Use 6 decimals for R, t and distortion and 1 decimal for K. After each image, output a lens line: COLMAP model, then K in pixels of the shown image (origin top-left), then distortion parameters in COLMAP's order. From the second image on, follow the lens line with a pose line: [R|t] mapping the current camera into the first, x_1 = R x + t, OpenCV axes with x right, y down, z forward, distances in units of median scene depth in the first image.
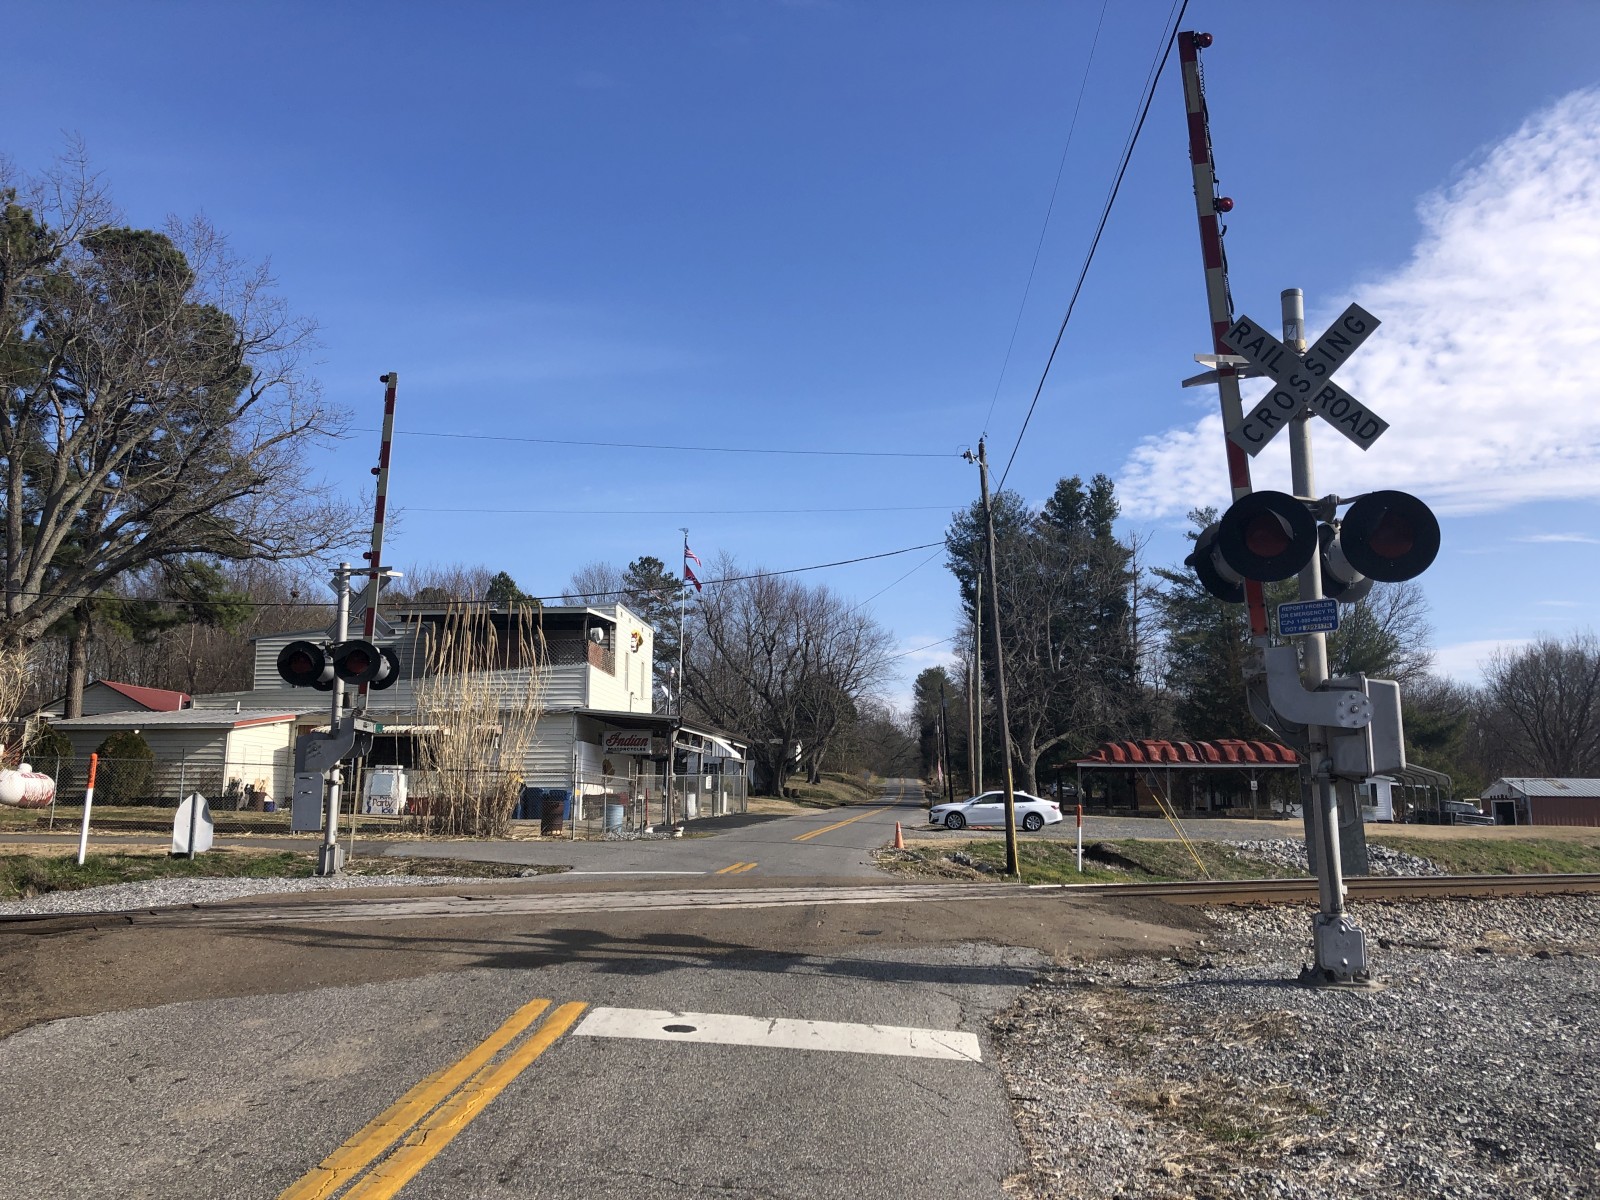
lens RADIAL K [[1292.9, 0, 787.8], [0, 1292.9, 580.1], [0, 0, 1]] dist [0.104518, -0.200096]
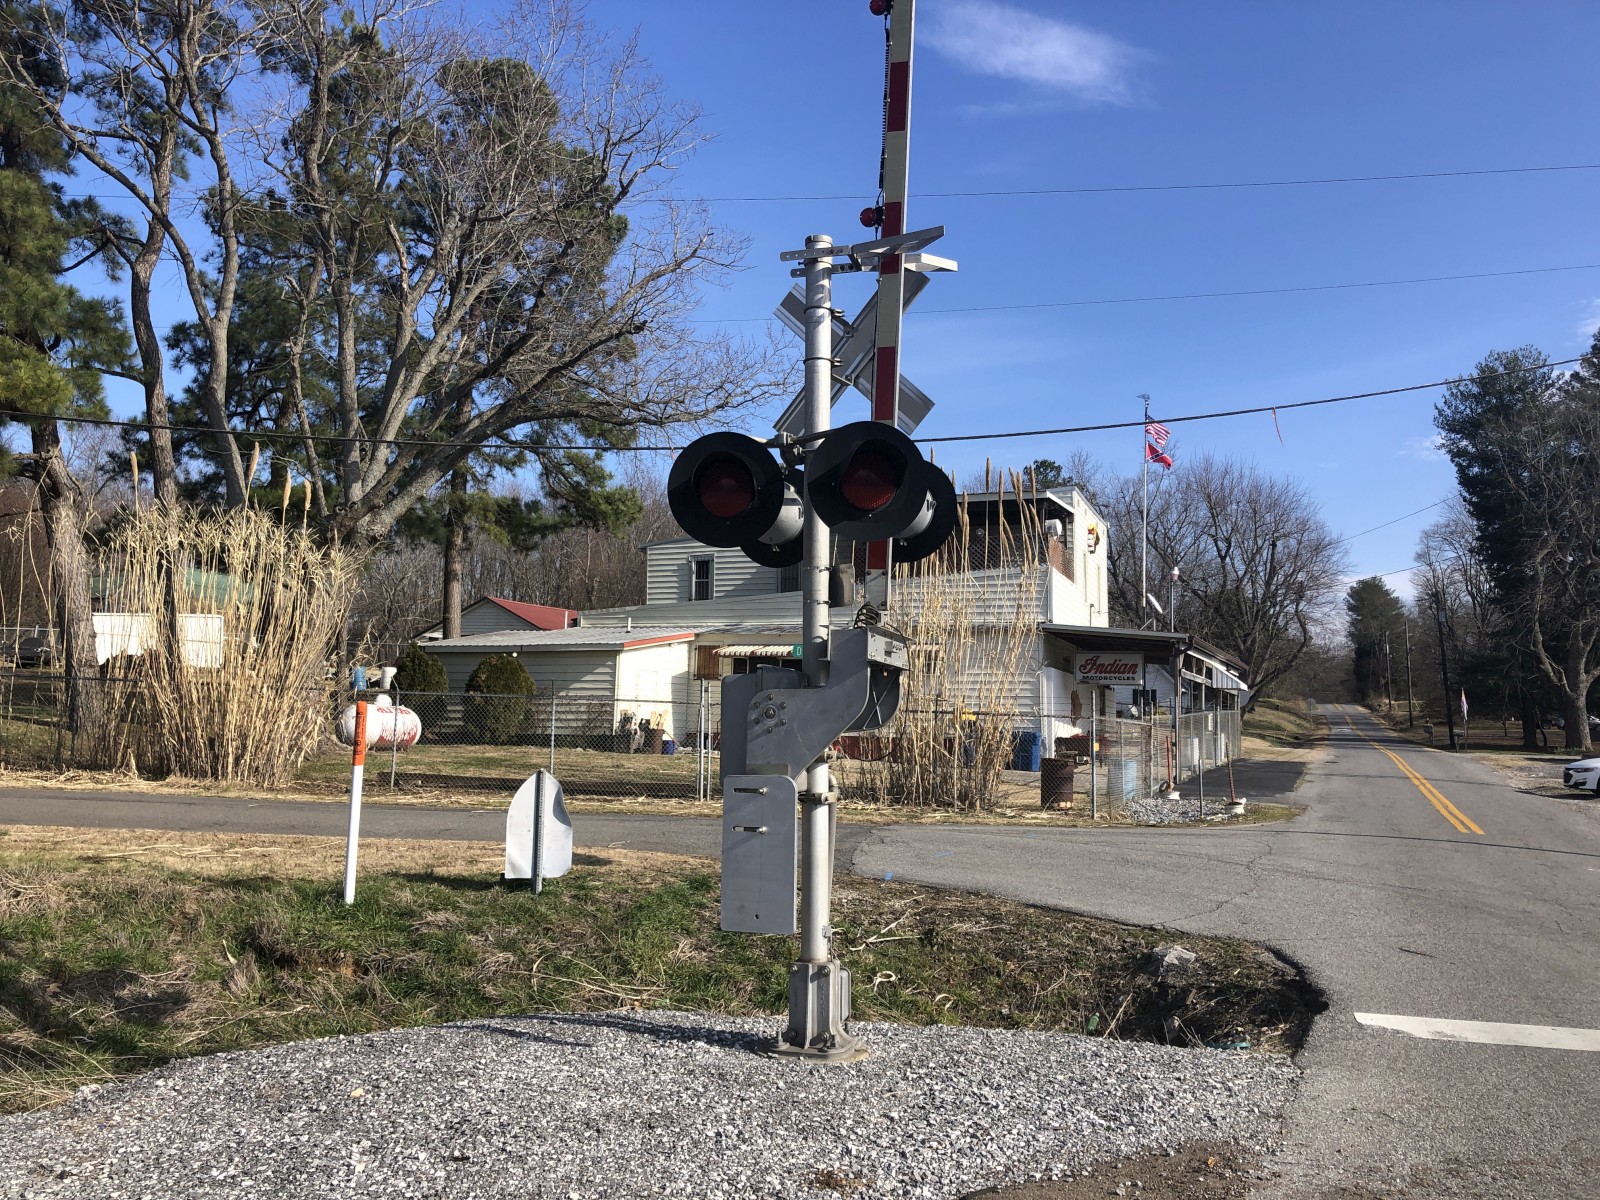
lens RADIAL K [[1292.9, 0, 787.8], [0, 1292.9, 580.1], [0, 0, 1]] dist [0.104518, -0.200096]
pose [[0.960560, -0.017958, -0.277493, -0.105189], [0.034994, 0.997786, 0.056562, 0.029088], [0.275863, -0.064042, 0.959061, 0.268950]]
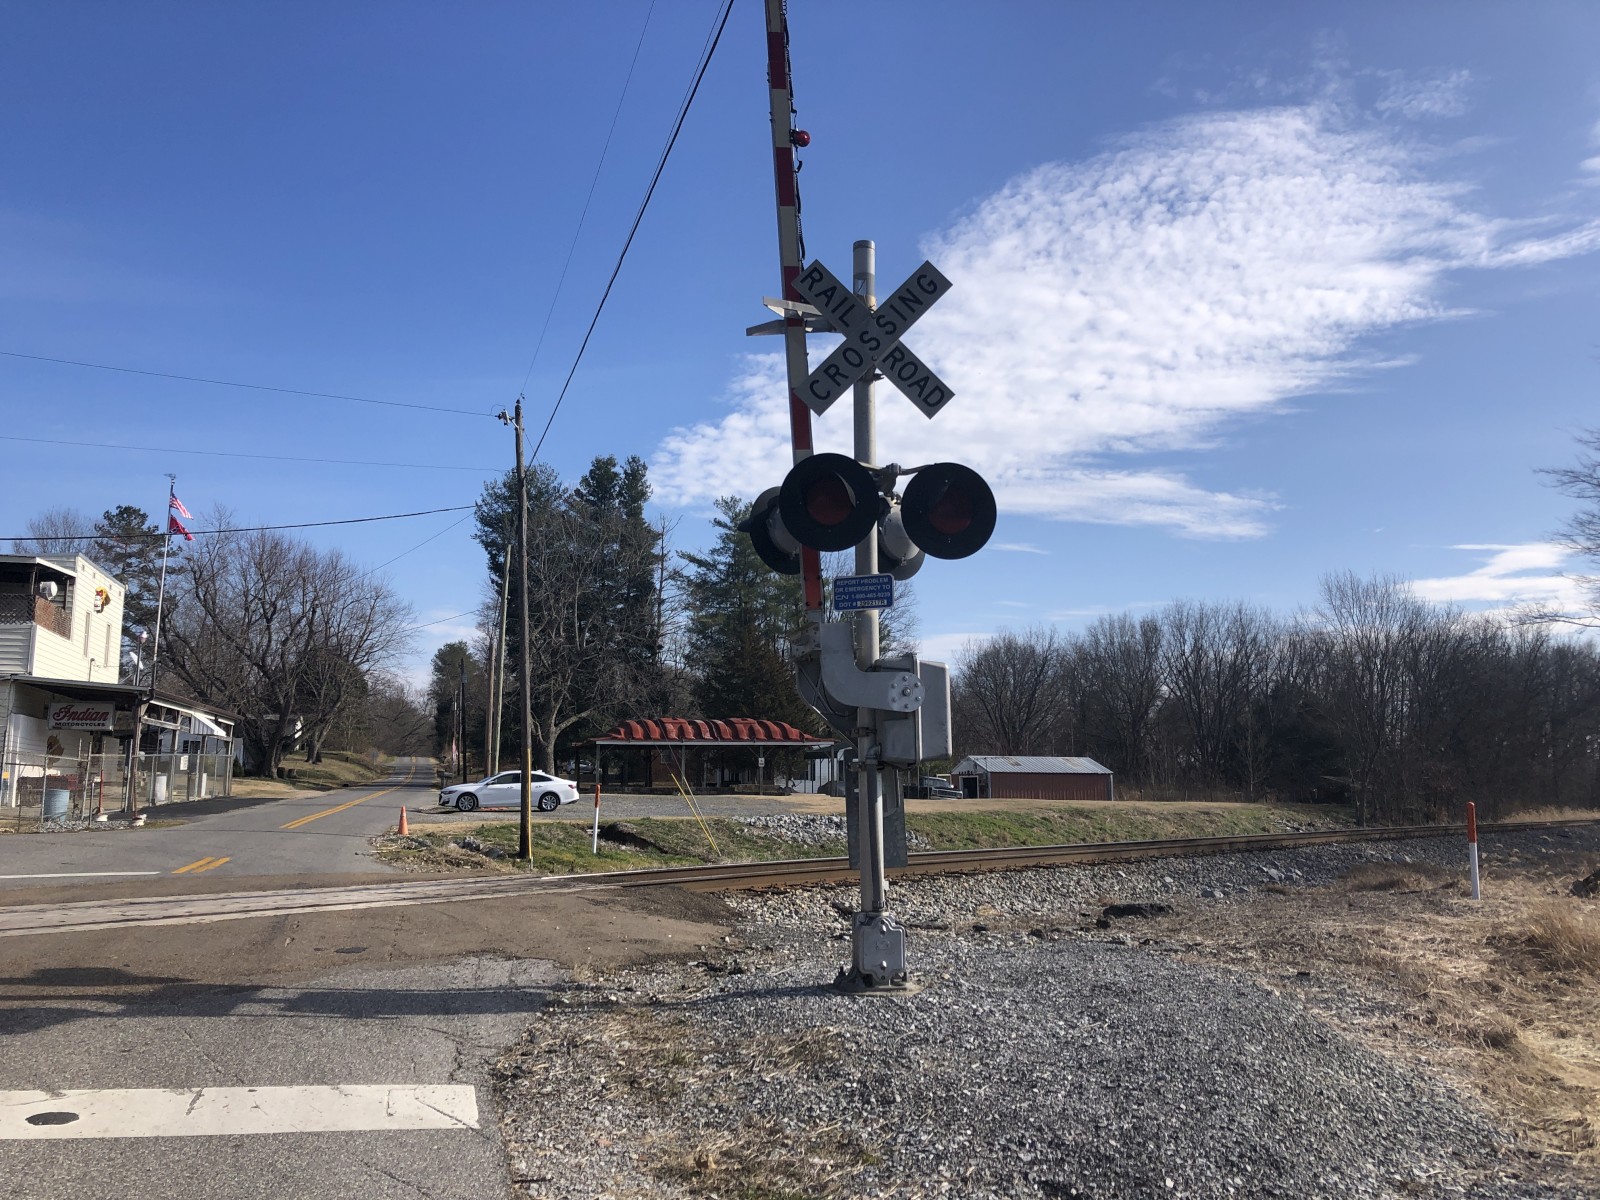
lens RADIAL K [[1298.8, 0, 792.1], [0, 1298.8, 576.4], [0, 0, 1]] dist [0.054520, -0.089580]
pose [[0.933658, 0.051204, 0.354486, 0.003914], [-0.056317, 0.998404, 0.004114, 0.002956], [-0.353710, -0.023805, 0.935052, 0.028103]]
